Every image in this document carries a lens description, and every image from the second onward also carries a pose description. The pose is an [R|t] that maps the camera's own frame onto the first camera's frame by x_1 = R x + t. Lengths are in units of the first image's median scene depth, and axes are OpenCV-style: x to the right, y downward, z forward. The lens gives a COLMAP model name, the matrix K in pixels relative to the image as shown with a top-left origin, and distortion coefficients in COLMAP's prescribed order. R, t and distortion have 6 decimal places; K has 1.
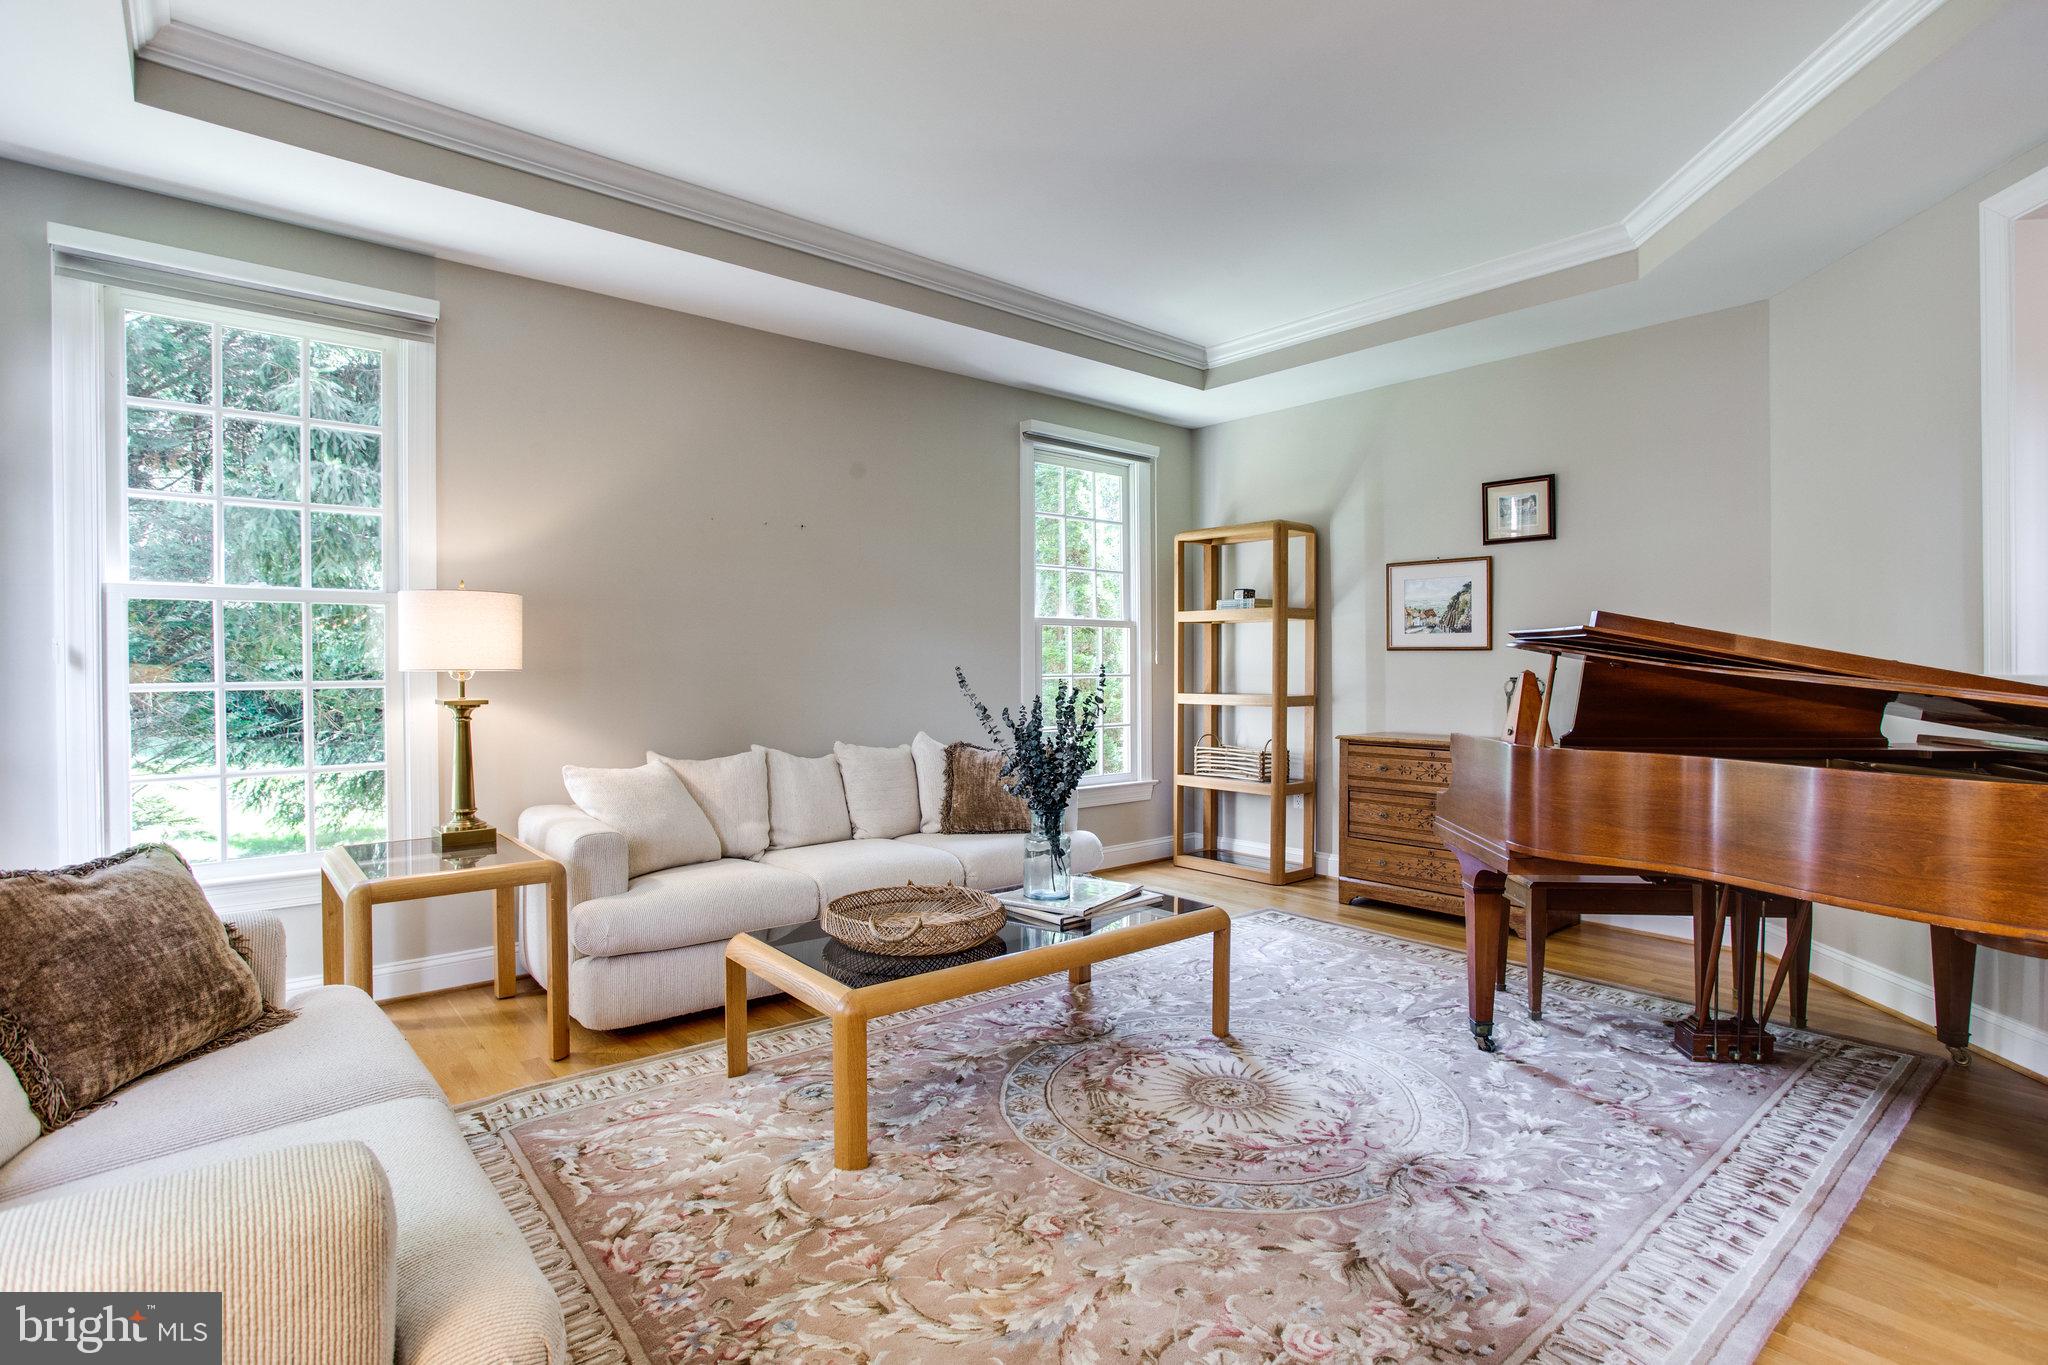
lens RADIAL K [[1000.8, 0, 1037.4], [0, 1000.8, 670.4], [0, 0, 1]] dist [-0.032245, 0.018819]
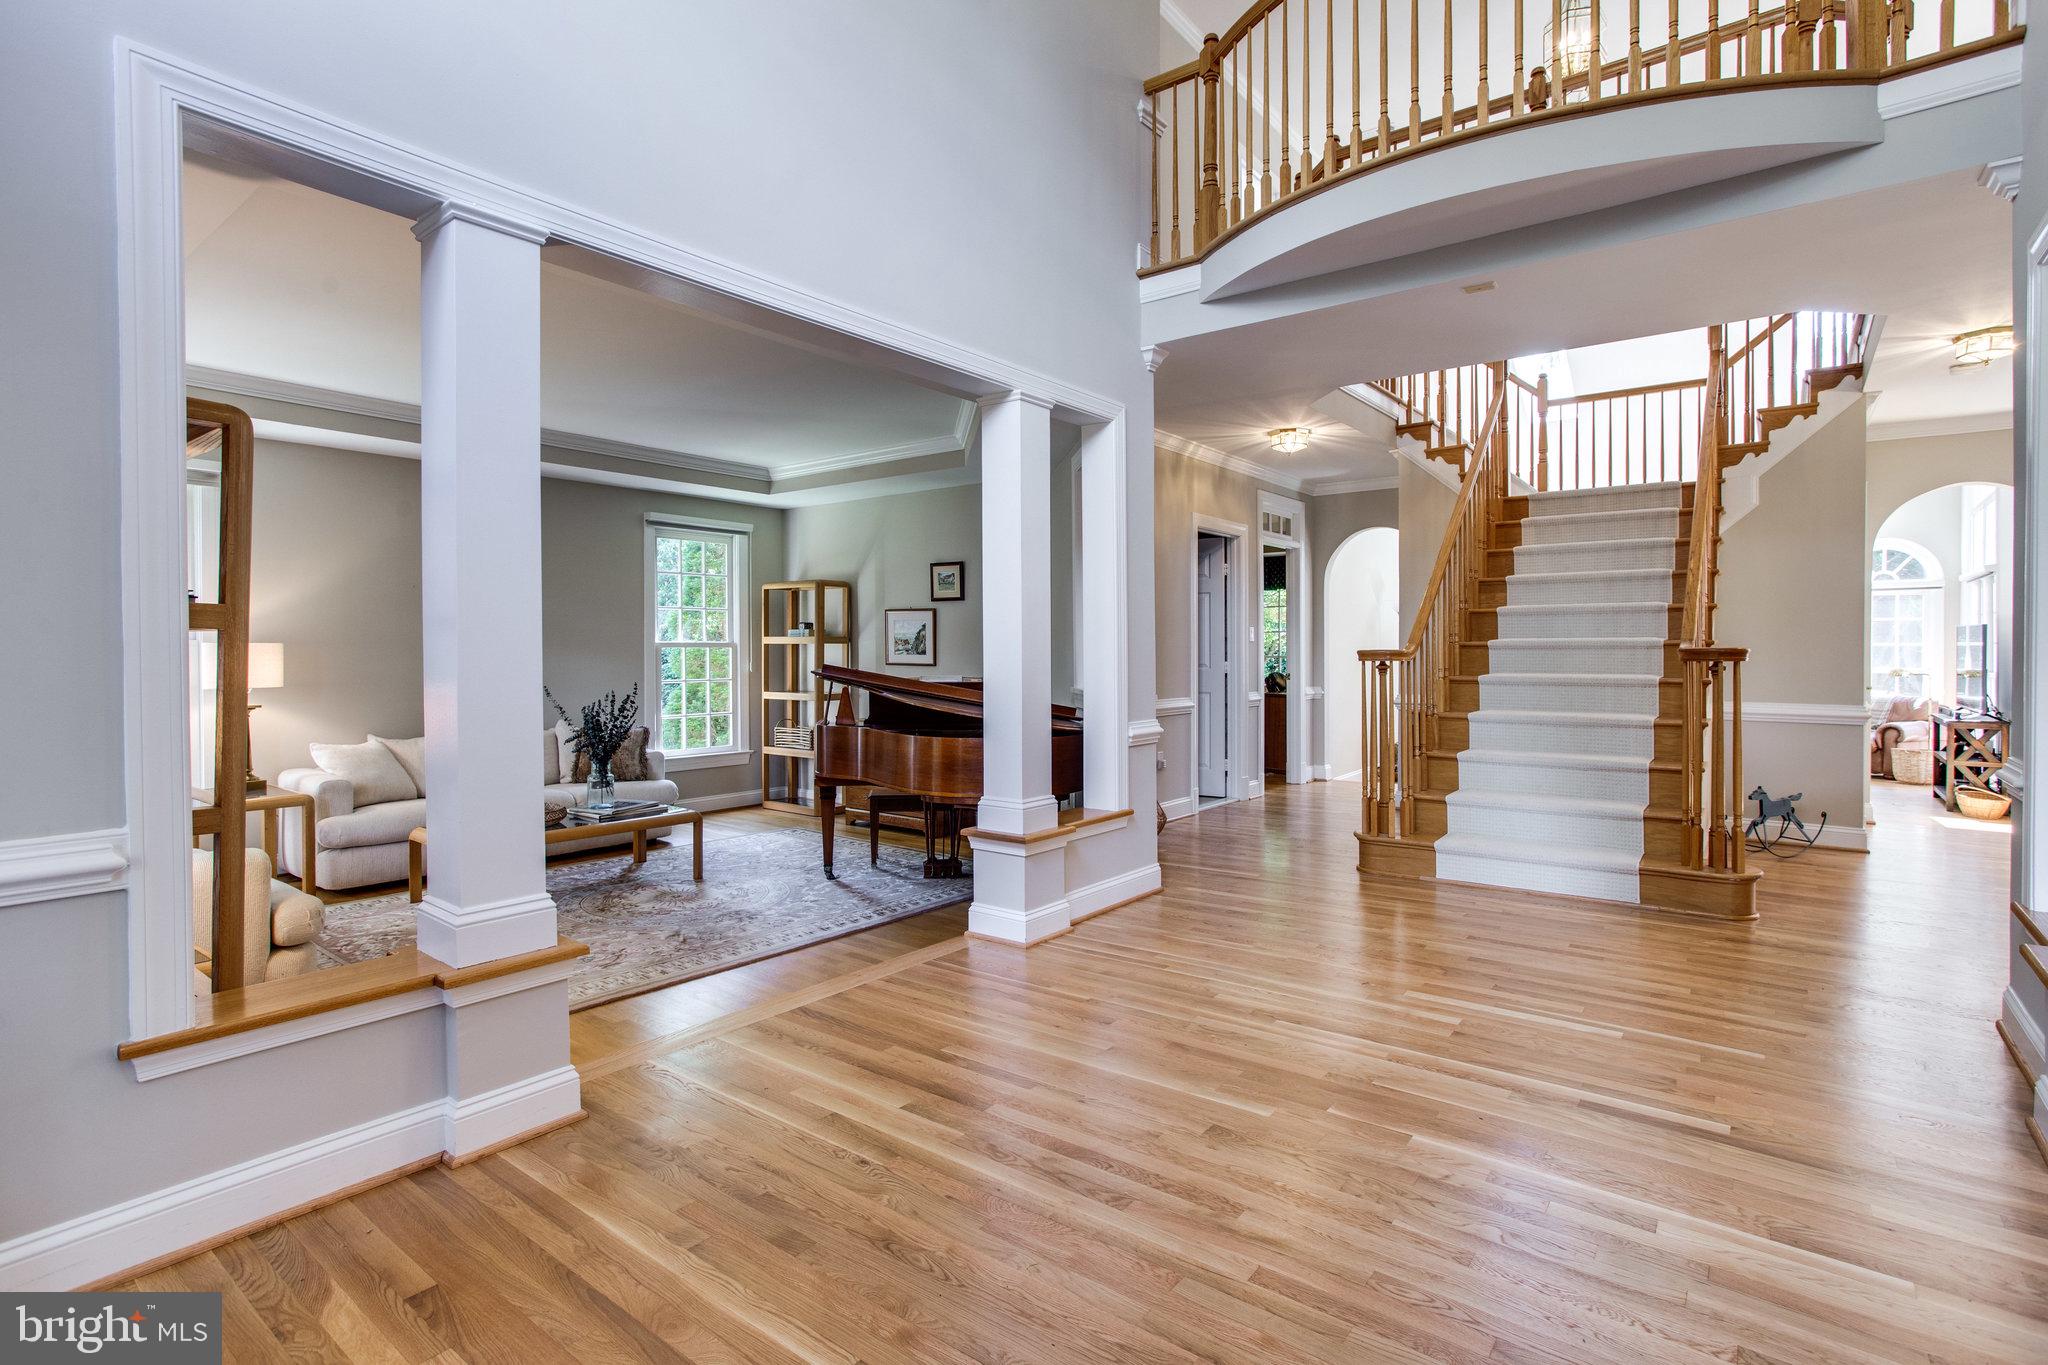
lens RADIAL K [[1000.8, 0, 1028.1], [0, 1000.8, 669.2], [0, 0, 1]] dist [-0.032245, 0.018819]
pose [[0.981503, -0.003101, 0.191422, 0.259103], [0.000850, 0.999930, 0.011843, -0.030900], [-0.191445, -0.011462, 0.981436, -0.573221]]
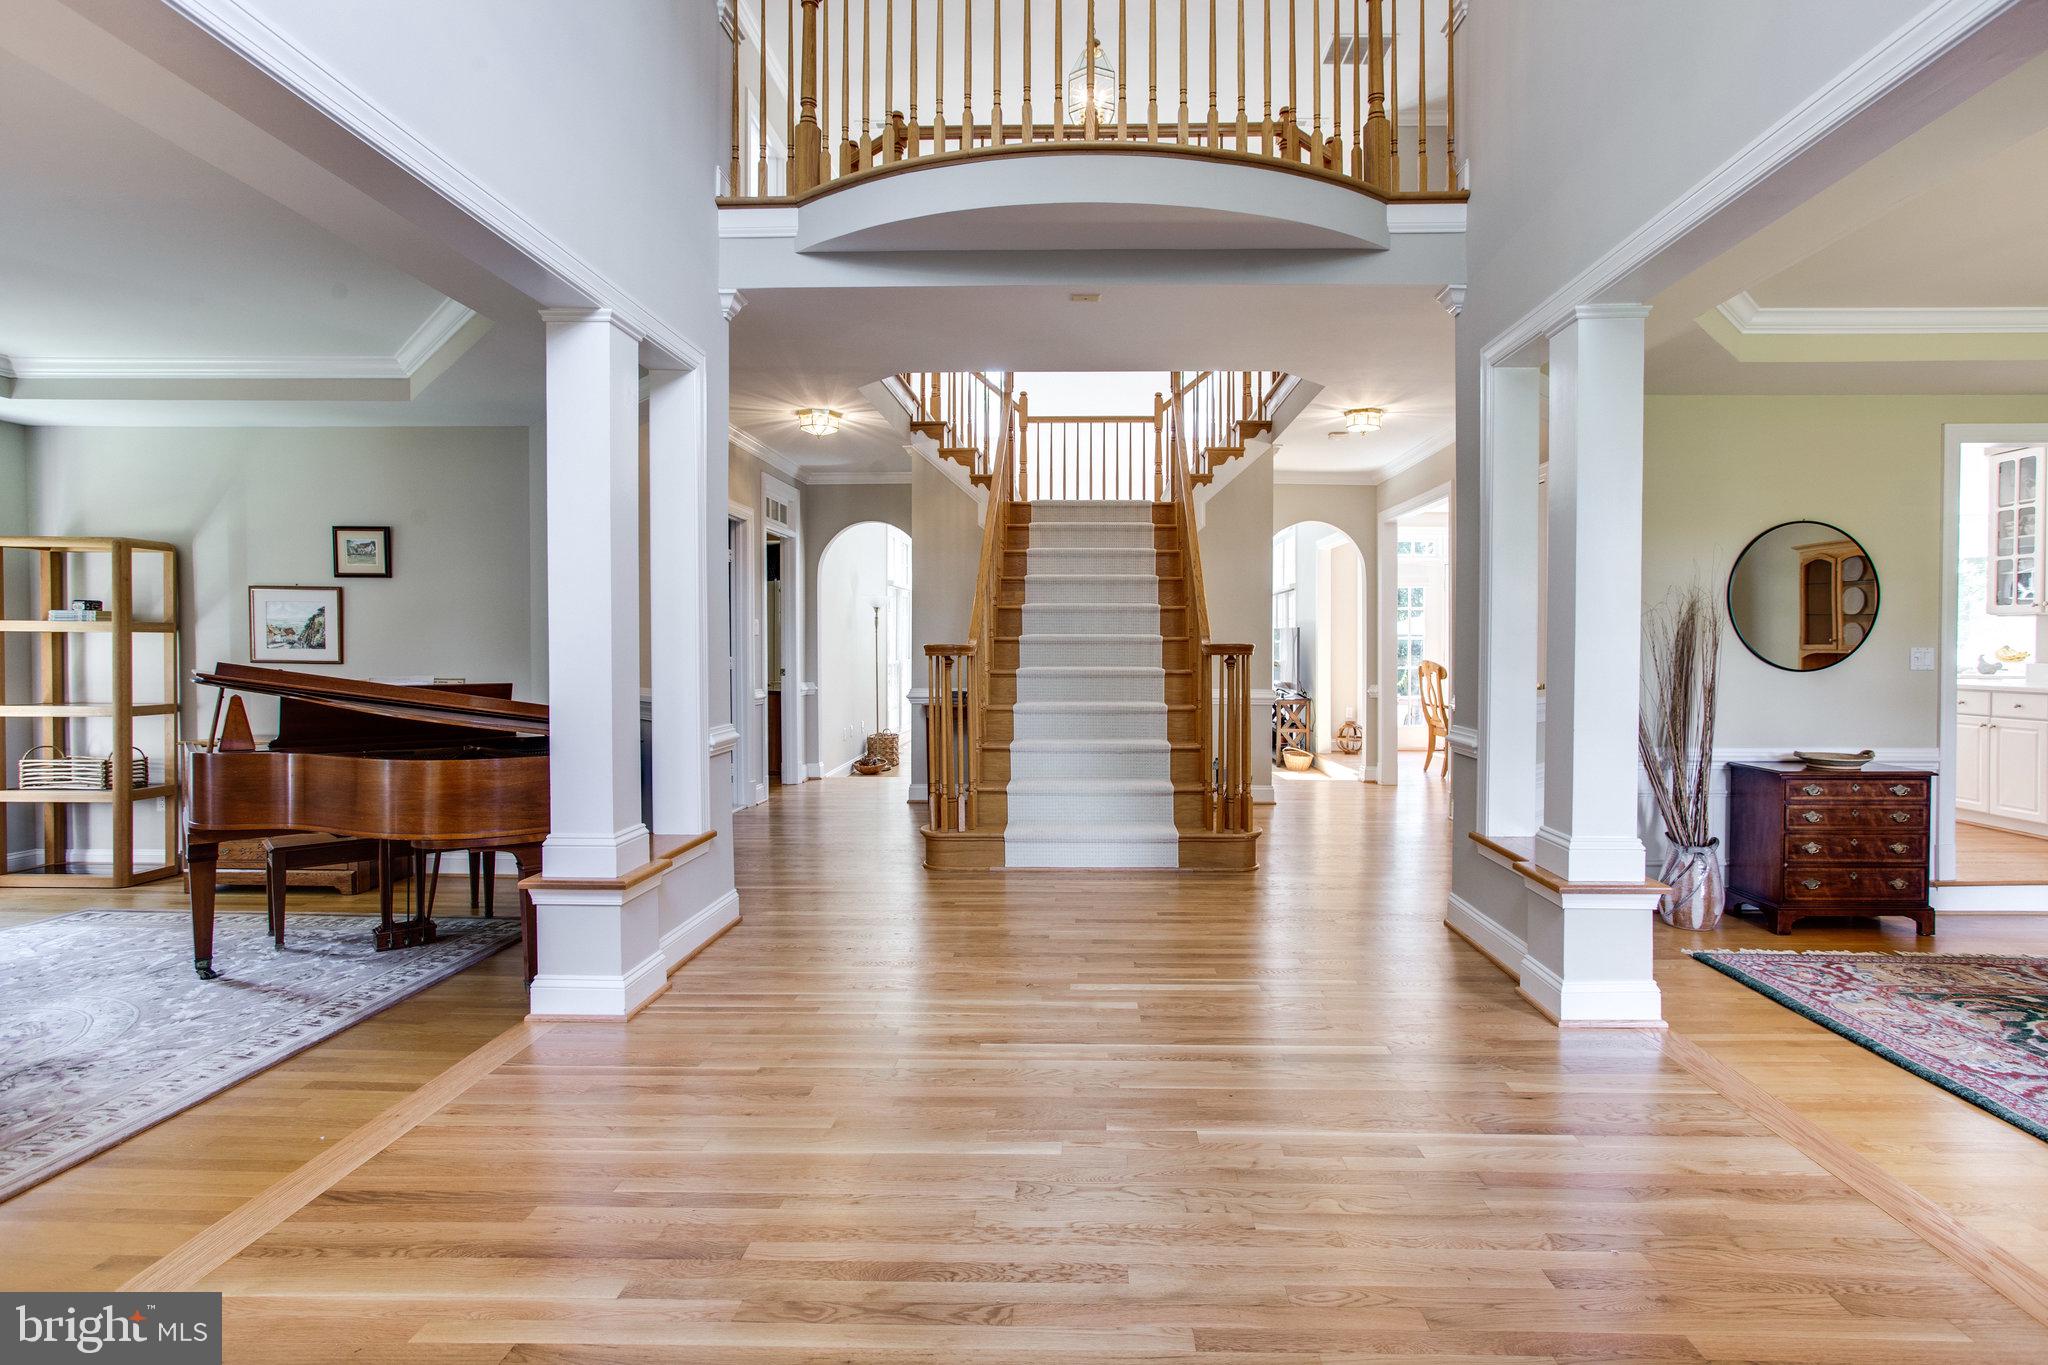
lens RADIAL K [[1000.8, 0, 1075.1], [0, 1000.8, 664.9], [0, 0, 1]] dist [-0.032245, 0.018819]
pose [[0.673822, -0.010414, 0.738820, 0.148417], [0.000800, 0.999910, 0.013365, -0.030594], [-0.738893, -0.008415, 0.673770, -0.427042]]
